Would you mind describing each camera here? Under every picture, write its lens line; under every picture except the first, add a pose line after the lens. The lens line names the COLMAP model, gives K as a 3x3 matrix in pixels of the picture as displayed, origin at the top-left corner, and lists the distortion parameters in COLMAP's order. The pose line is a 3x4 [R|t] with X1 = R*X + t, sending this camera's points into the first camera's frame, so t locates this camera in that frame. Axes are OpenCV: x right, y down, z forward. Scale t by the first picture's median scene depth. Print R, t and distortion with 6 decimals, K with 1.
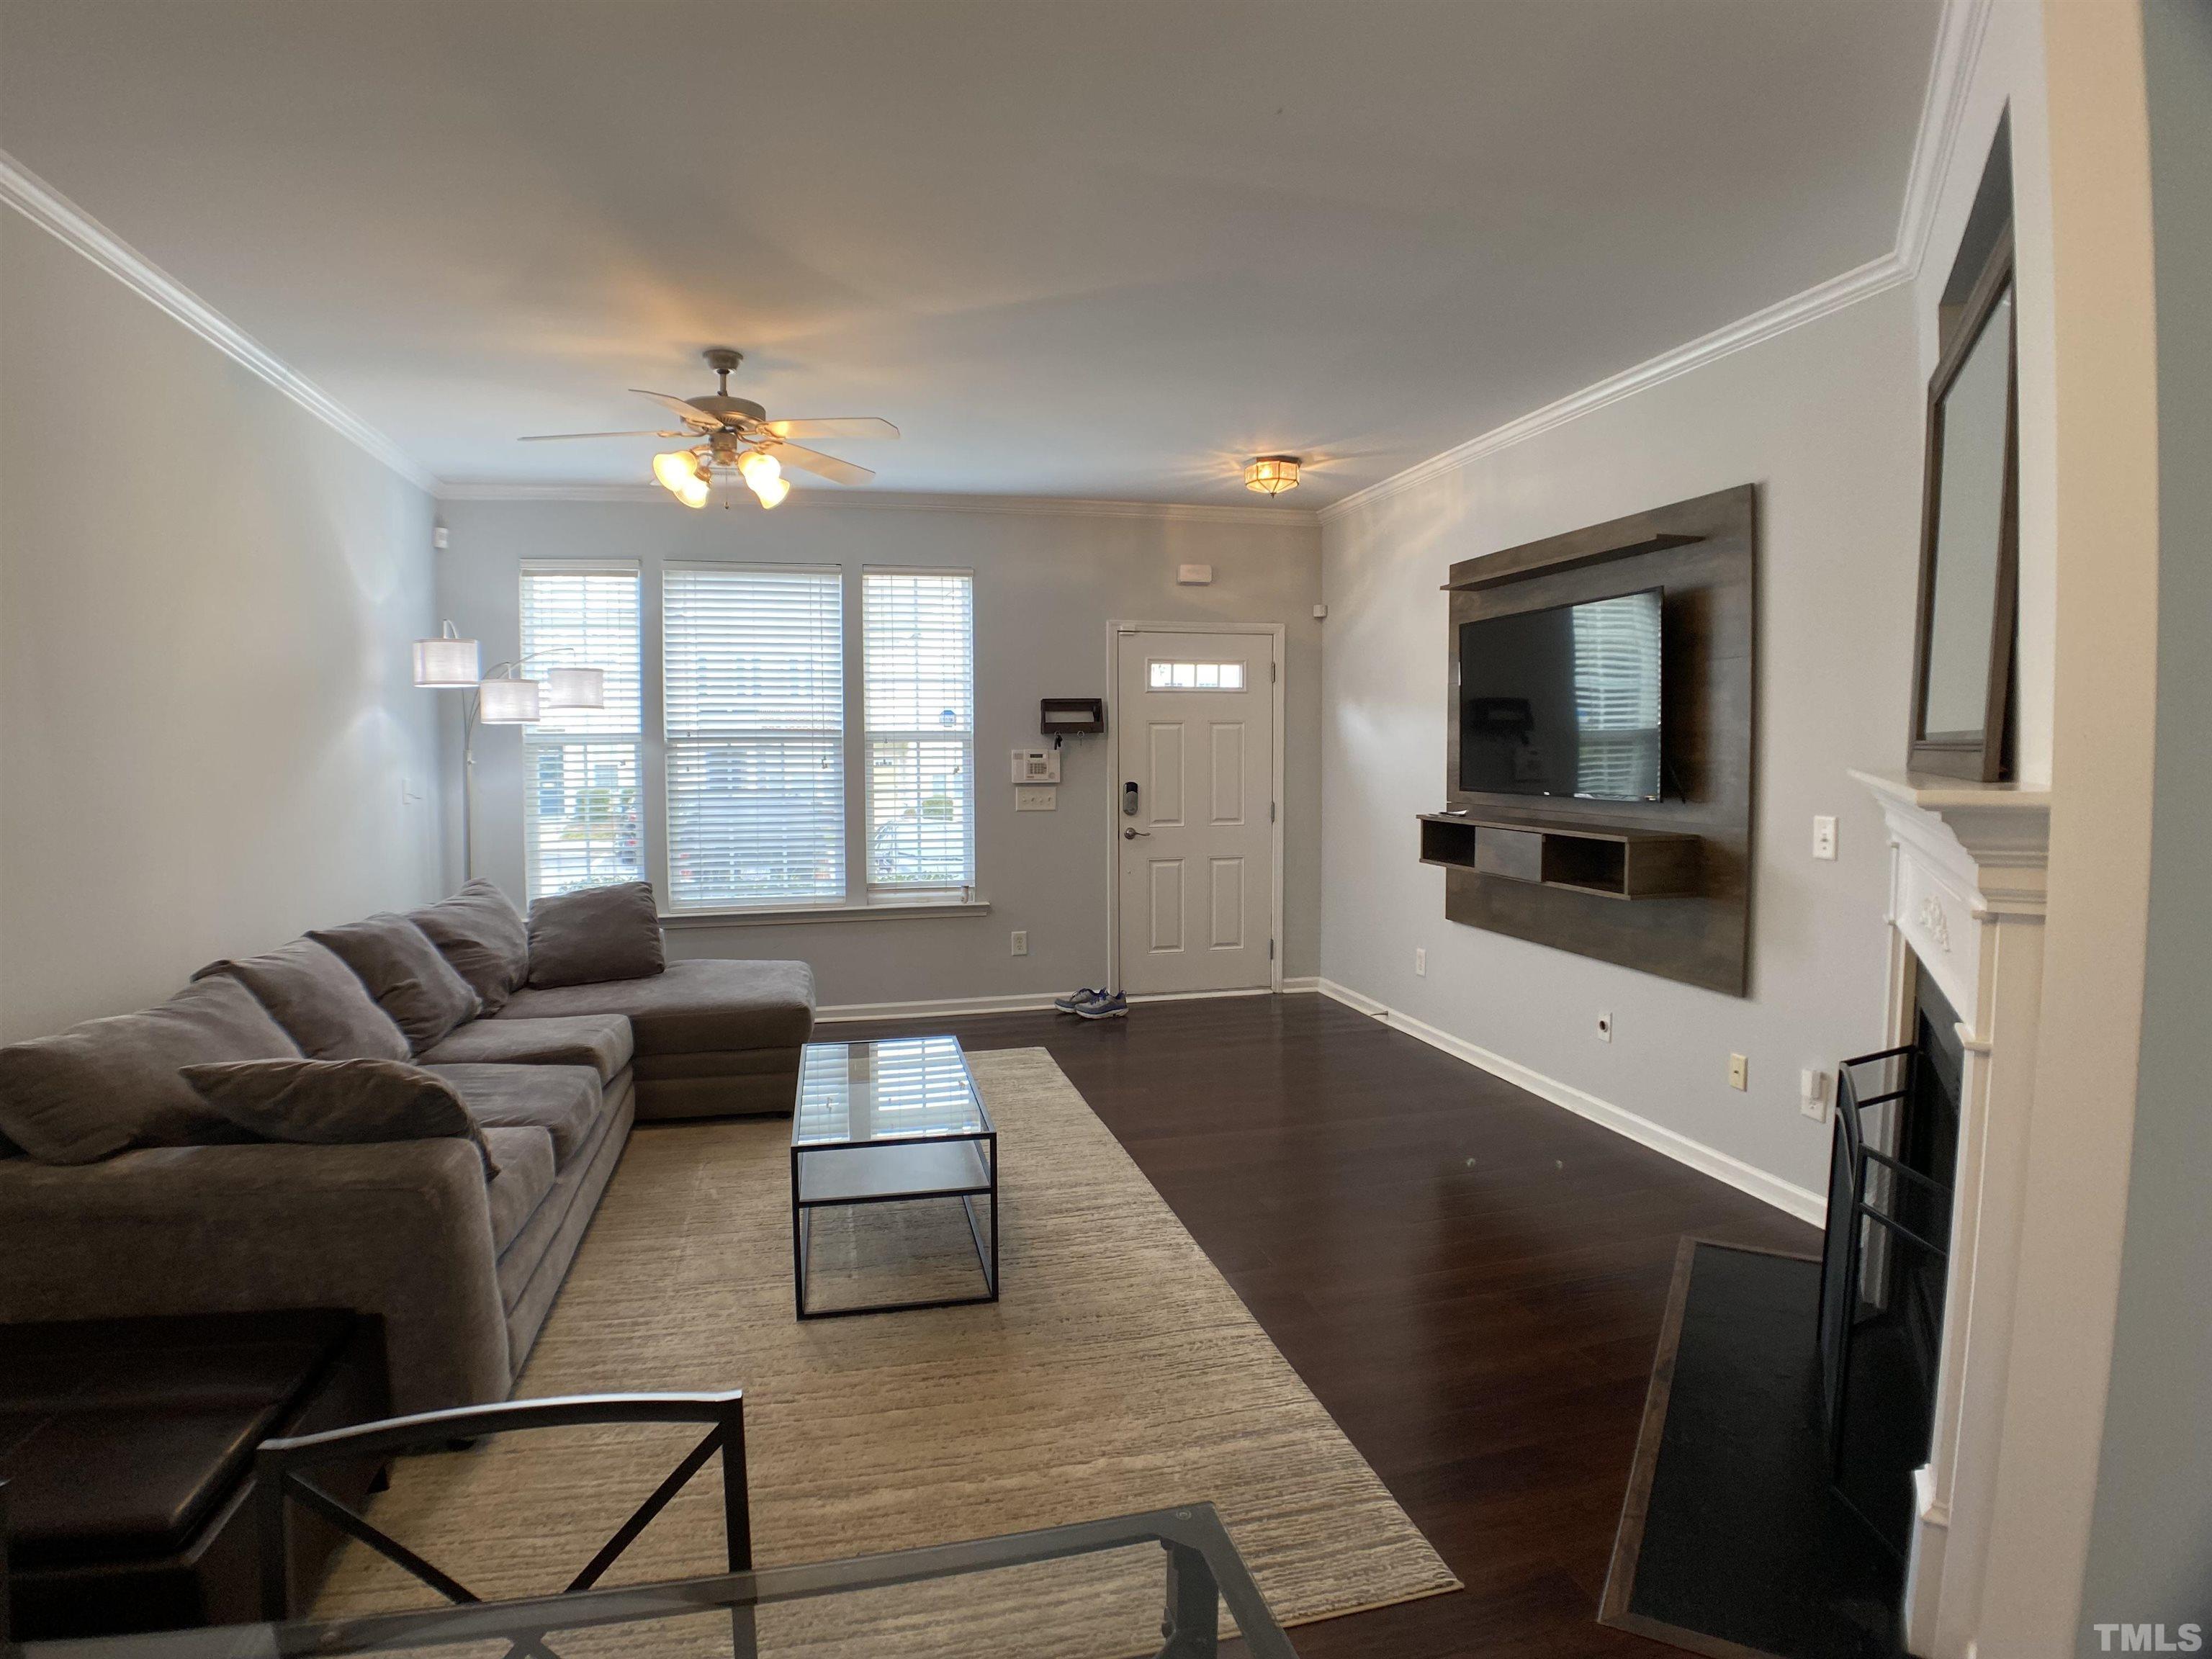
lens RADIAL K [[1155.0, 0, 1106.0], [0, 1155.0, 829.5], [0, 0, 1]] dist [-0.089410, 0.002173]
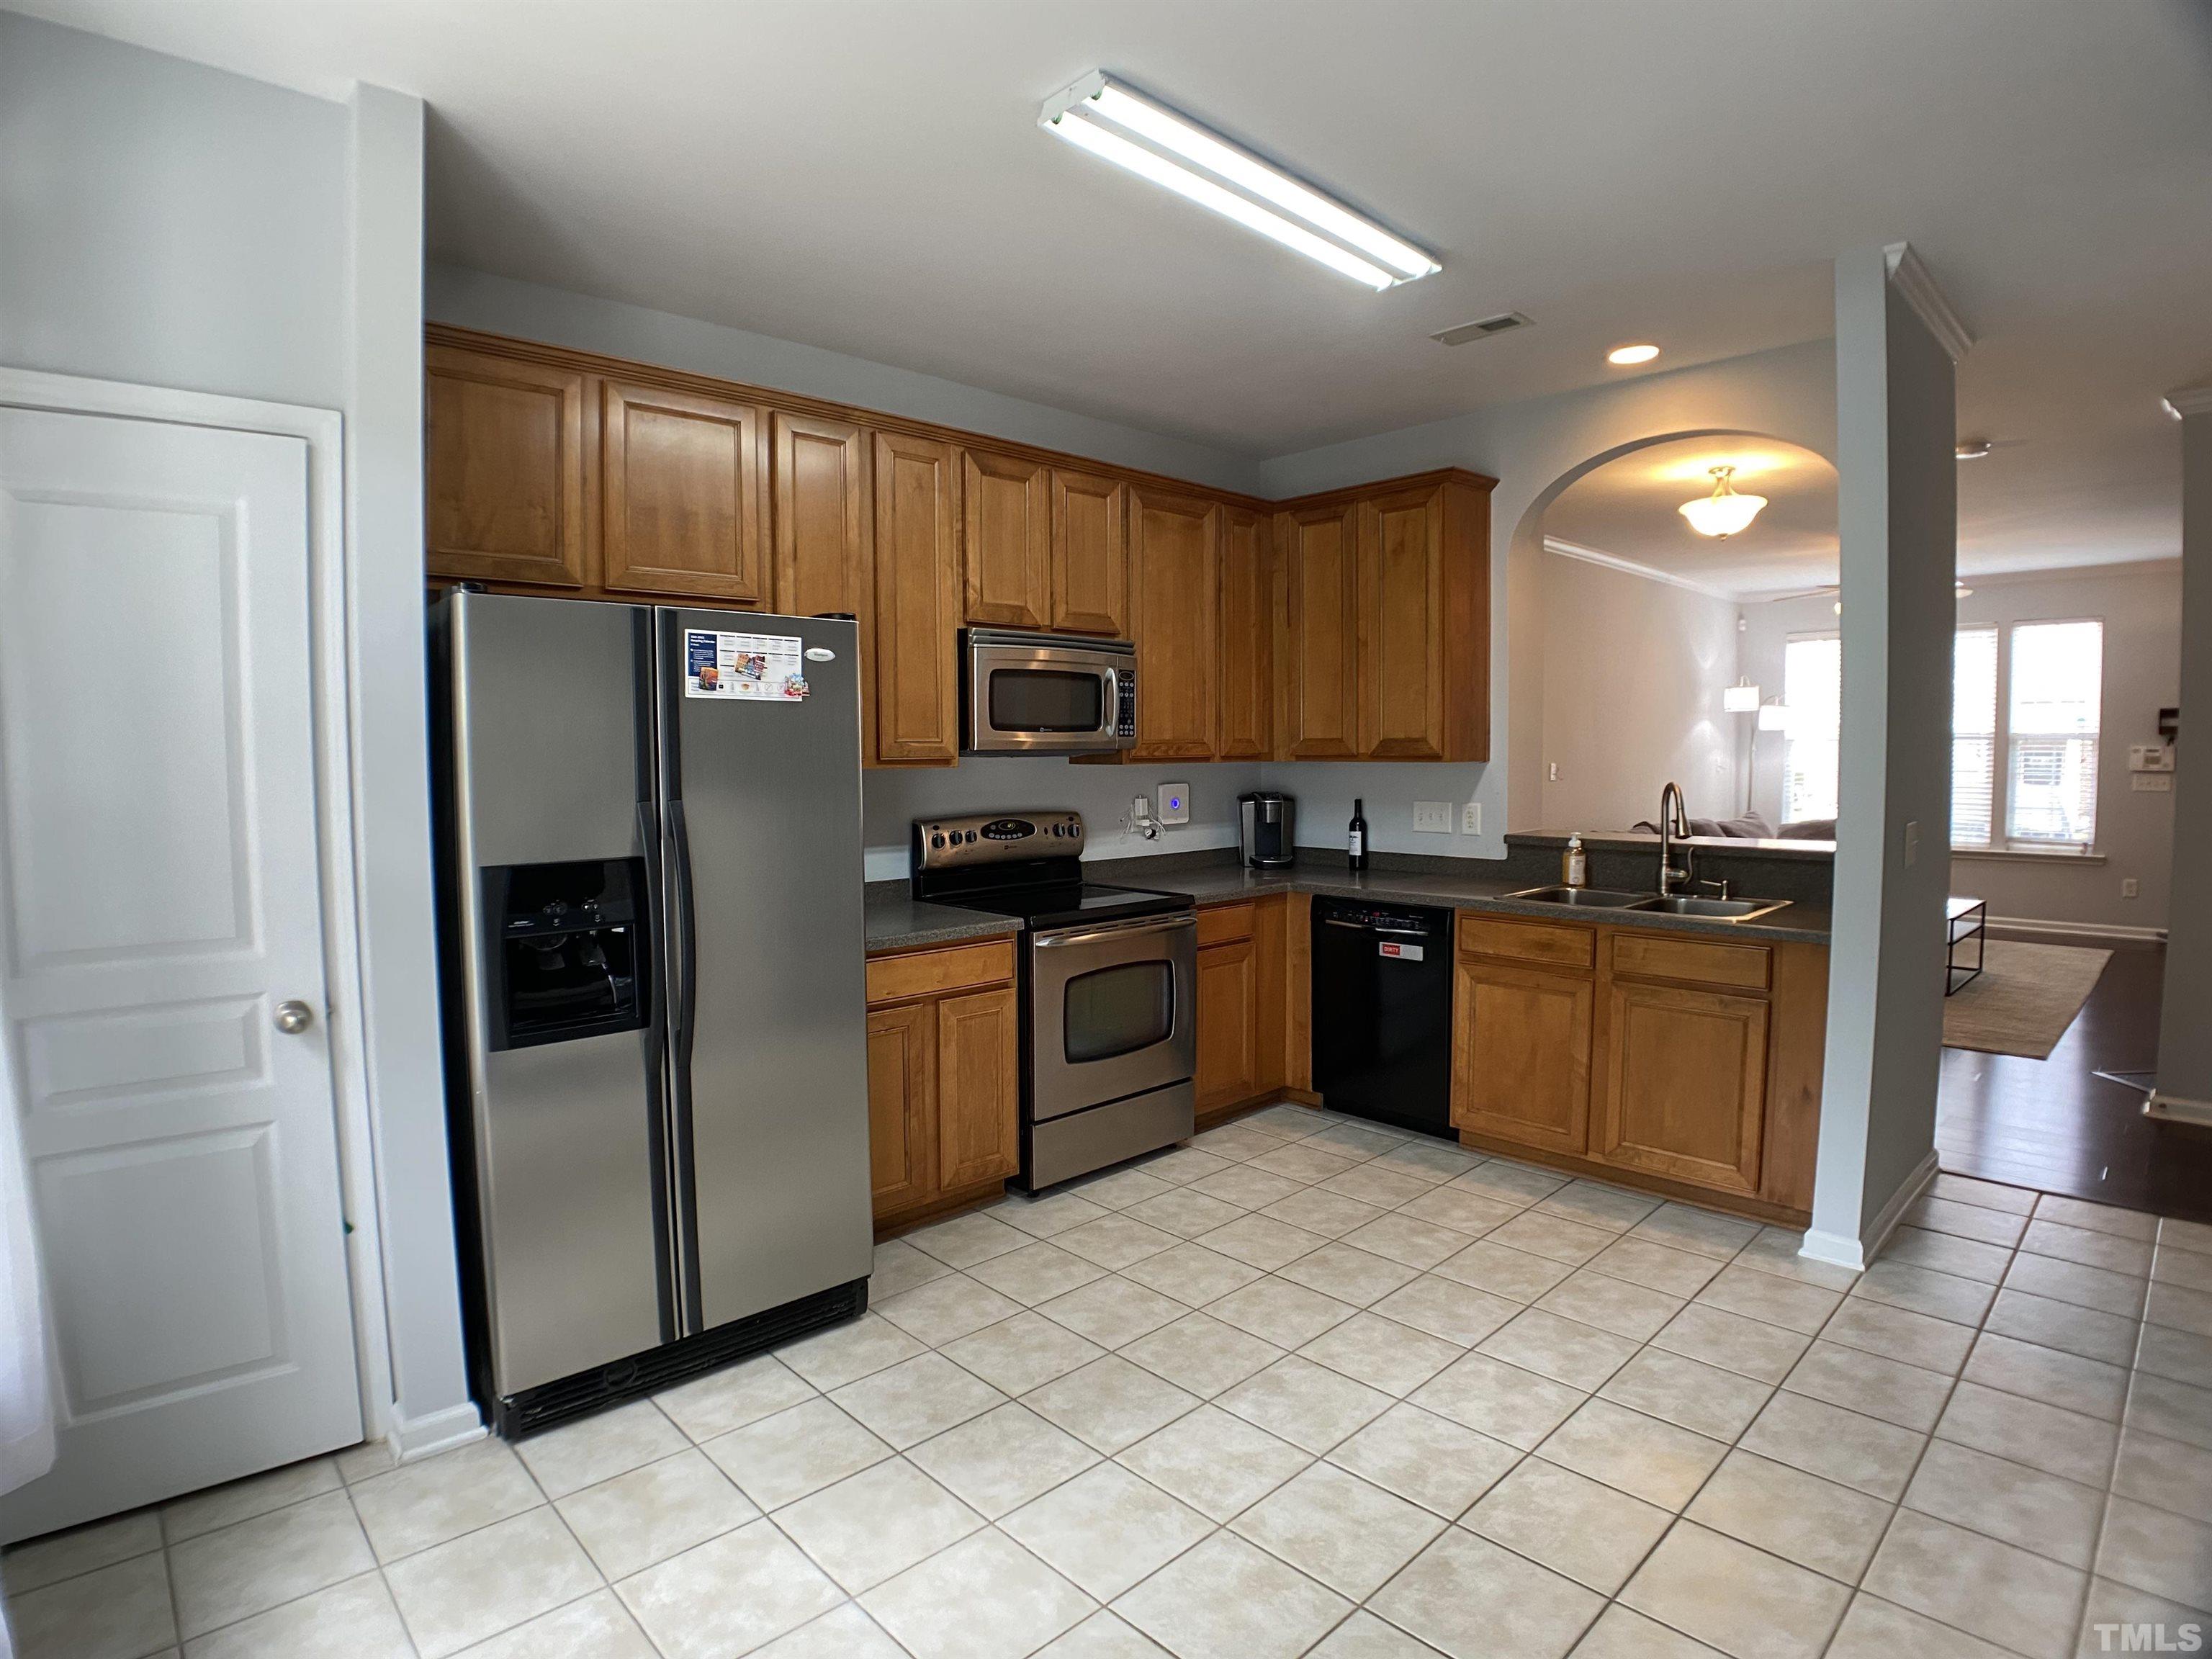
lens RADIAL K [[1155.0, 0, 1106.0], [0, 1155.0, 829.5], [0, 0, 1]] dist [-0.089410, 0.002173]
pose [[0.495381, 0.053933, -0.867000, 0.429107], [-0.055812, 0.997985, 0.030191, 0.061549], [0.866881, 0.033433, 0.497393, -0.699050]]
